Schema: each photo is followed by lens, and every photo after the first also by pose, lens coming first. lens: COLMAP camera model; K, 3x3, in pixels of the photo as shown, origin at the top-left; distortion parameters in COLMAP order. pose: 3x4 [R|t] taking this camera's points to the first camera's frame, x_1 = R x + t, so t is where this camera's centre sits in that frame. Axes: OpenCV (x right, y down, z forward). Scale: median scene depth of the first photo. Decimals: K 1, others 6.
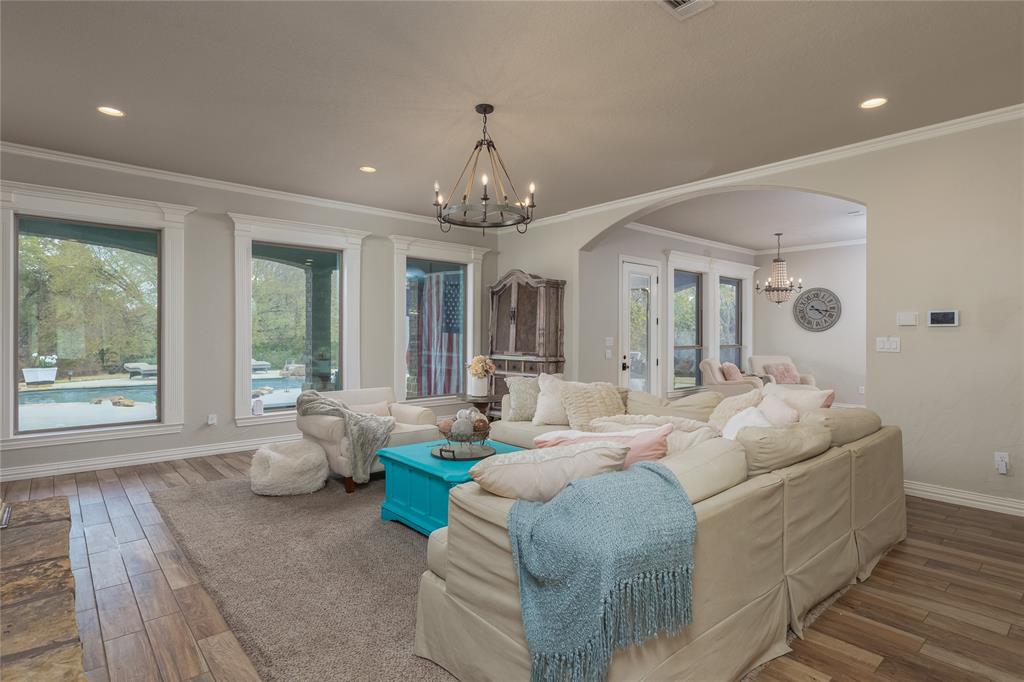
lens RADIAL K [[535.4, 0, 510.7], [0, 535.4, 335.9], [0, 0, 1]] dist [0.001067, 0.000579]
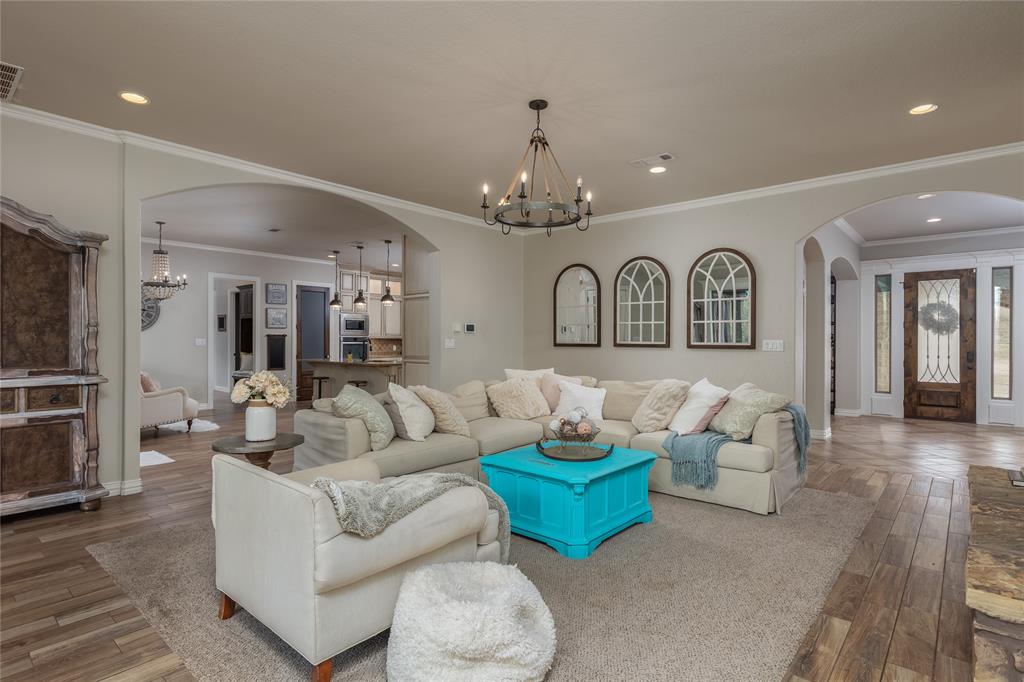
lens RADIAL K [[535.4, 0, 512.7], [0, 535.4, 338.9], [0, 0, 1]] dist [0.001067, 0.000579]
pose [[-0.152608, -0.001617, 0.988286, -0.536423], [-0.003620, 0.999993, 0.001077, -0.000149], [-0.988280, -0.003413, -0.152612, 0.636818]]
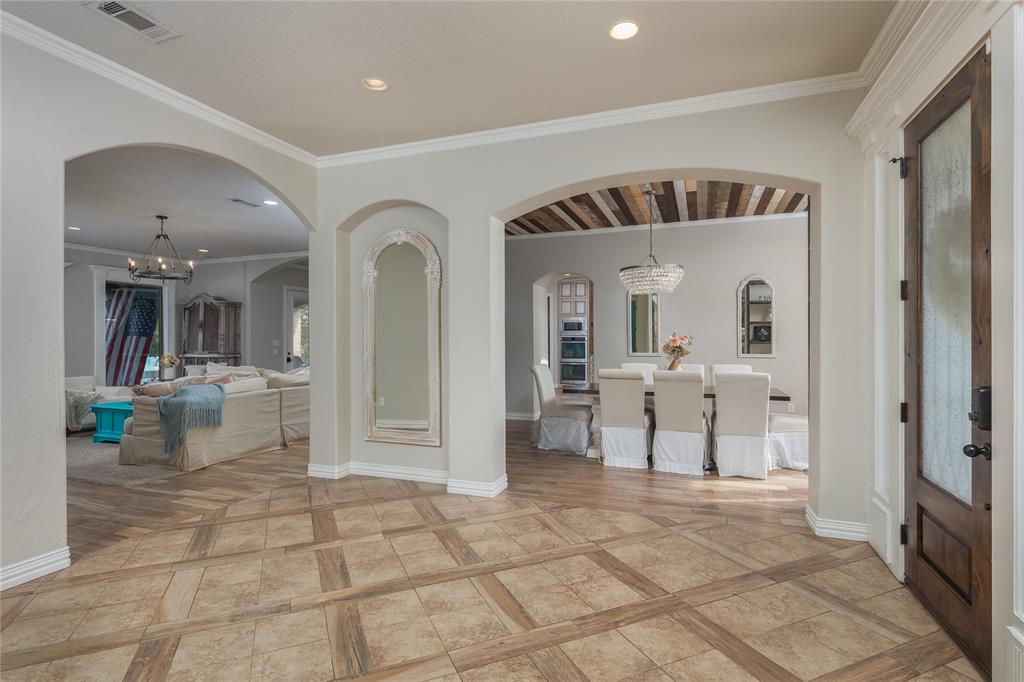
lens RADIAL K [[509.9, 0, 511.1], [0, 509.9, 339.3], [0, 0, 1]] dist [-0.000605, -0.000325]
pose [[0.882410, -0.008128, 0.470412, 0.096027], [0.006338, 0.999965, 0.005390, -0.004356], [-0.470439, -0.001775, 0.882431, -0.579416]]
